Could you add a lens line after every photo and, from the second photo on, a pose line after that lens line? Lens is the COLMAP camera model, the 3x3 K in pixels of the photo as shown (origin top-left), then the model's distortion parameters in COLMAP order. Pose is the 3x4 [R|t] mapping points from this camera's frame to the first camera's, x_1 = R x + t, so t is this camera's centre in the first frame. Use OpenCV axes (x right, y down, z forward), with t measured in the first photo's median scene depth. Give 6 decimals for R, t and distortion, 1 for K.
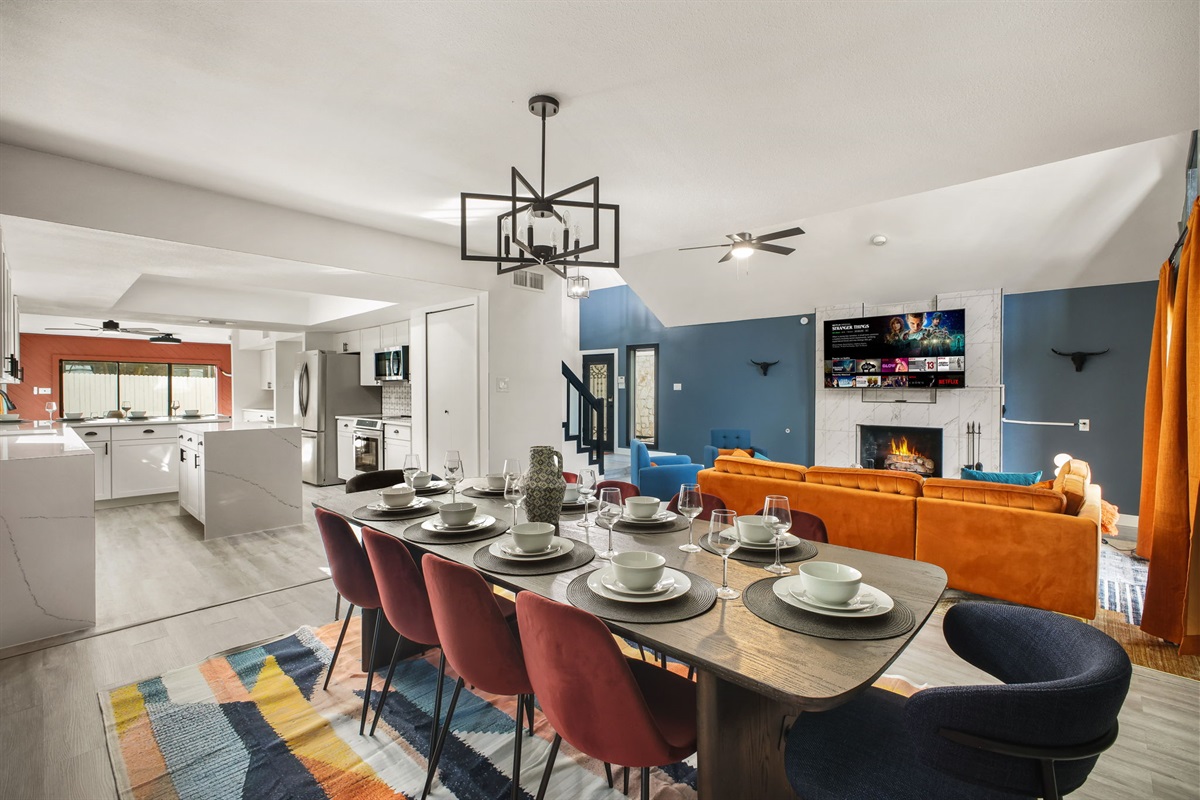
lens RADIAL K [[519.7, 0, 600.3], [0, 519.7, 392.6], [0, 0, 1]] dist [0.001629, -0.000061]
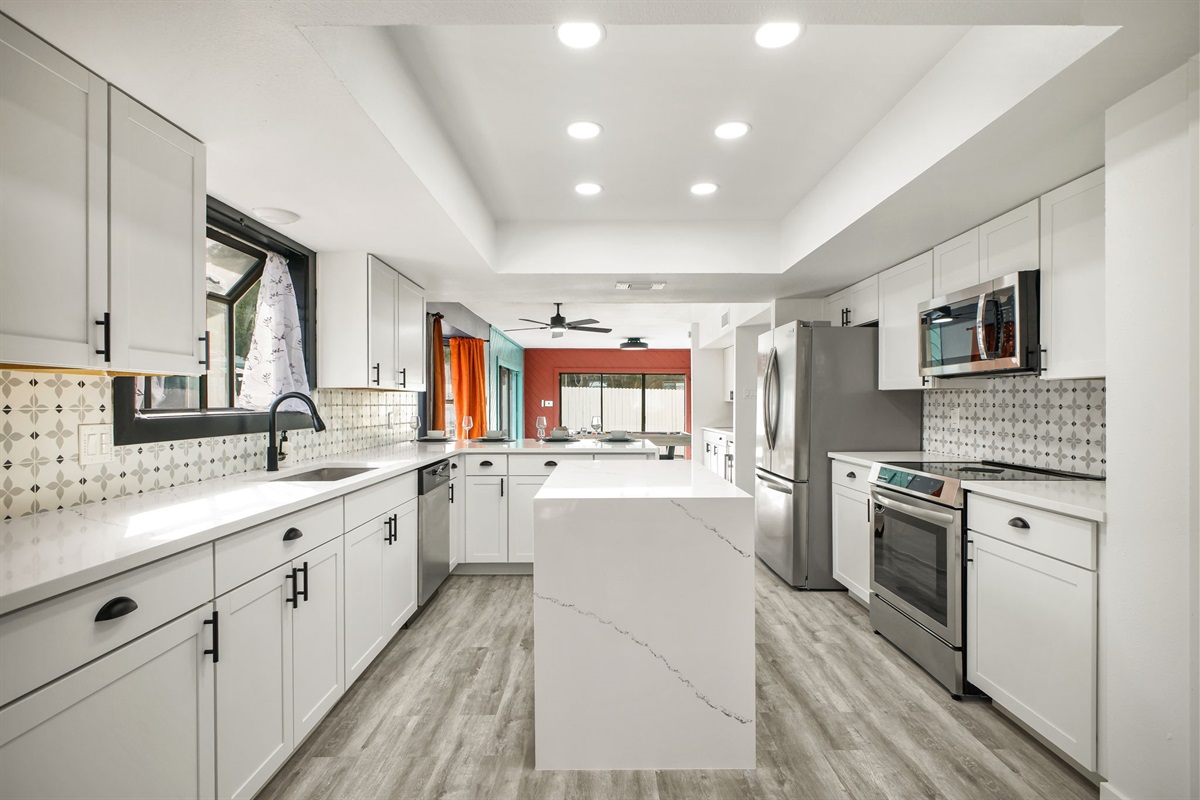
lens RADIAL K [[611.4, 0, 599.2], [0, 611.4, 399.7], [0, 0, 1]] dist [0.005532, 0.000225]
pose [[0.692726, -0.002082, -0.721198, -0.223946], [-0.008878, 0.999895, -0.011414, 0.003108], [0.721146, 0.014309, 0.692635, 0.408610]]
